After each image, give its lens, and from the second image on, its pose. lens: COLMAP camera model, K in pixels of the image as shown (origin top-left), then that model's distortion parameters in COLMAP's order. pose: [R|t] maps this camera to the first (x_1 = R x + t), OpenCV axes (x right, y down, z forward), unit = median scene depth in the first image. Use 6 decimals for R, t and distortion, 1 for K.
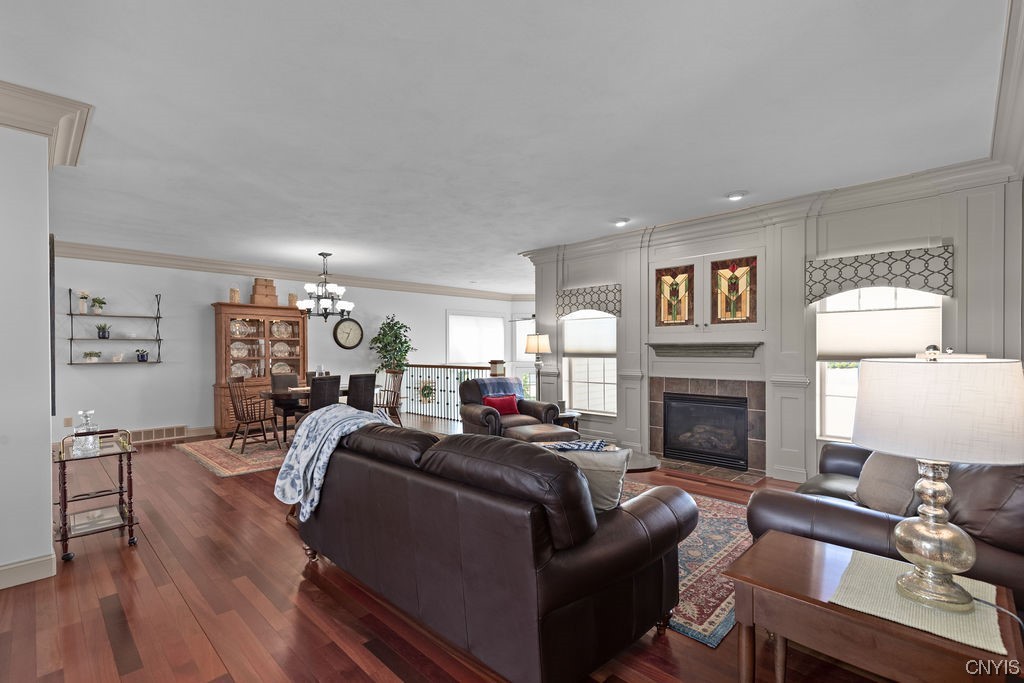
lens RADIAL K [[461.6, 0, 515.0], [0, 461.6, 345.8], [0, 0, 1]] dist [0.006322, -0.000448]
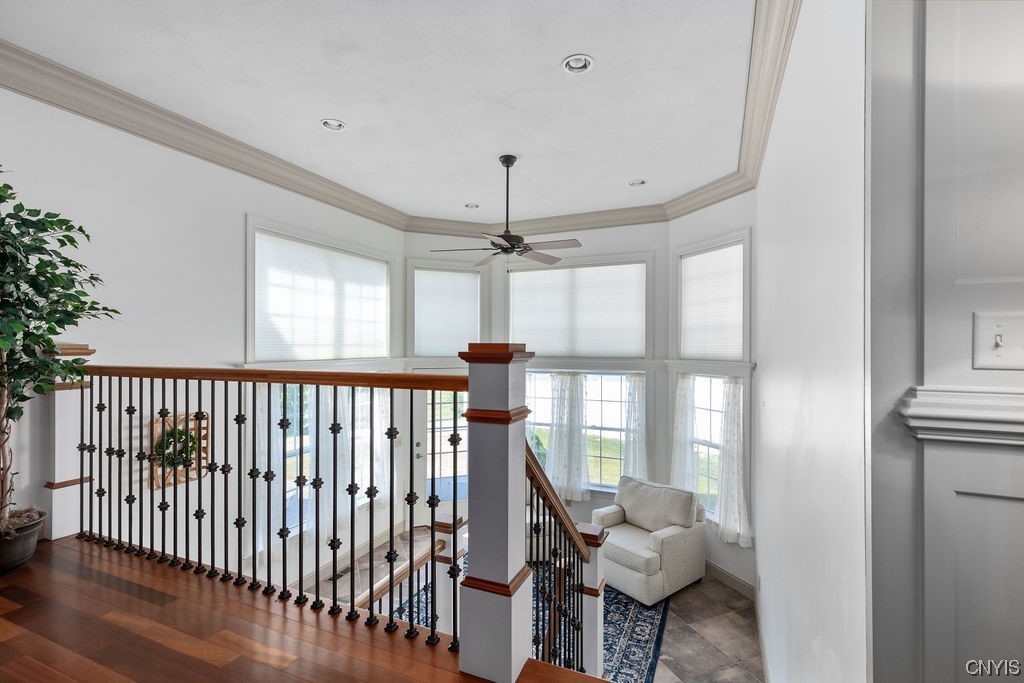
lens RADIAL K [[458.3, 0, 512.0], [0, 458.3, 341.5], [0, 0, 1]] dist [0.001798, -0.000577]
pose [[0.935879, 0.009697, 0.352188, -0.133482], [-0.008492, 0.999952, -0.004966, 0.037652], [-0.352219, 0.001657, 0.935916, 0.990988]]
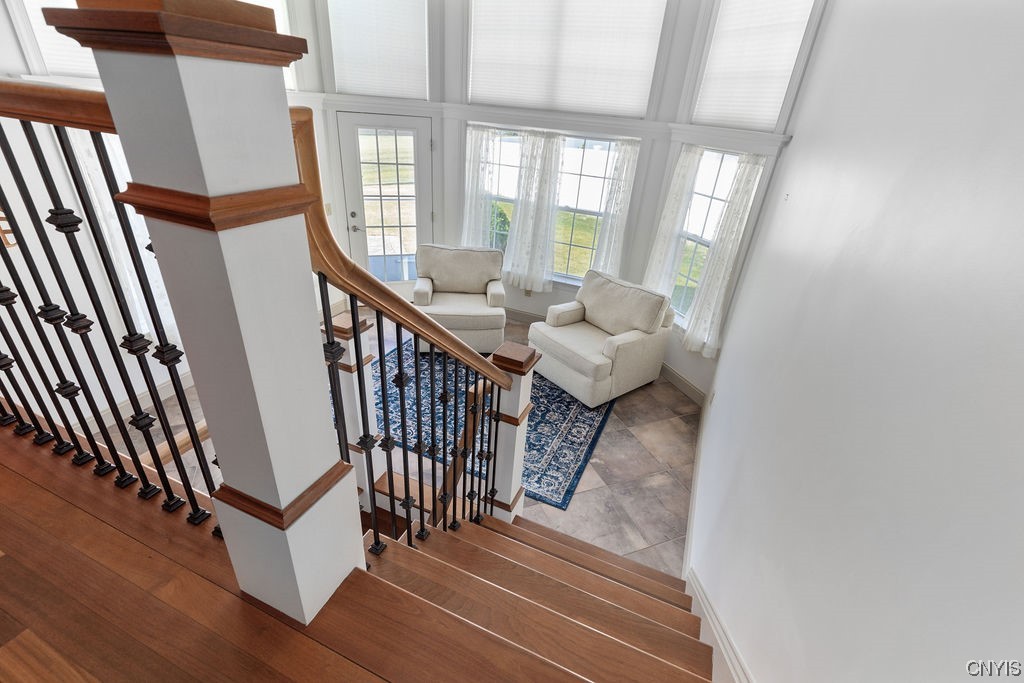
lens RADIAL K [[461.6, 0, 515.0], [0, 461.6, 345.8], [0, 0, 1]] dist [0.006322, -0.000448]
pose [[0.929177, -0.107722, 0.353590, -0.026746], [-0.077724, 0.878268, 0.471810, 0.050170], [-0.361371, -0.465877, 0.807694, 1.104897]]
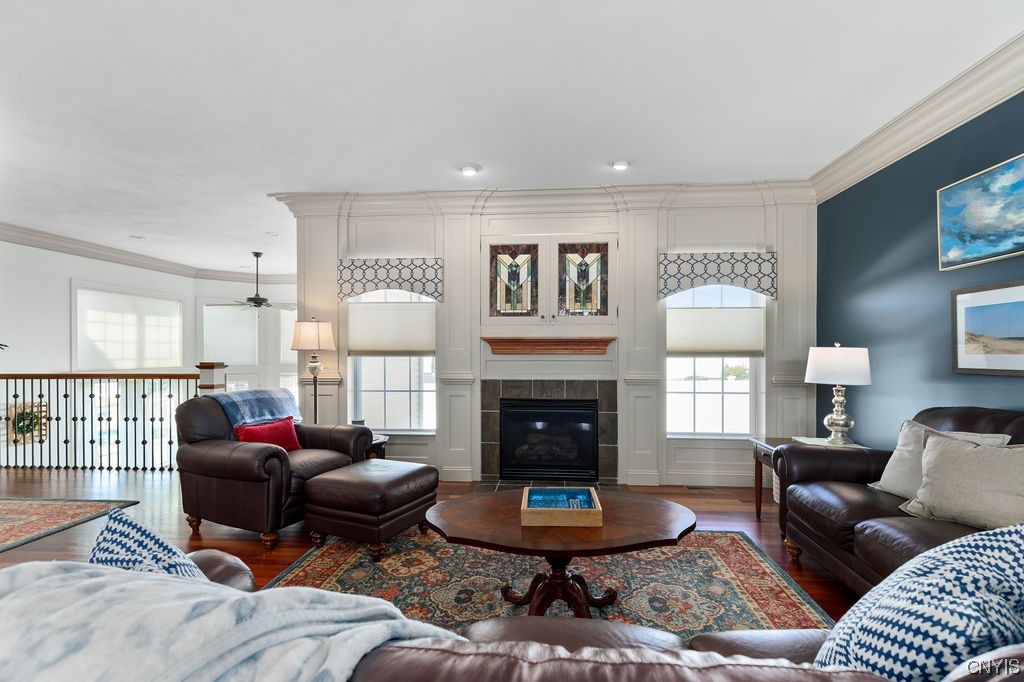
lens RADIAL K [[465.5, 0, 517.3], [0, 465.5, 354.0], [0, 0, 1]] dist [0.003121, -0.000138]
pose [[0.770584, 0.001885, 0.637335, -0.151902], [-0.007158, 0.999958, 0.005696, 0.015945], [-0.637298, -0.008952, 0.770565, 0.315364]]
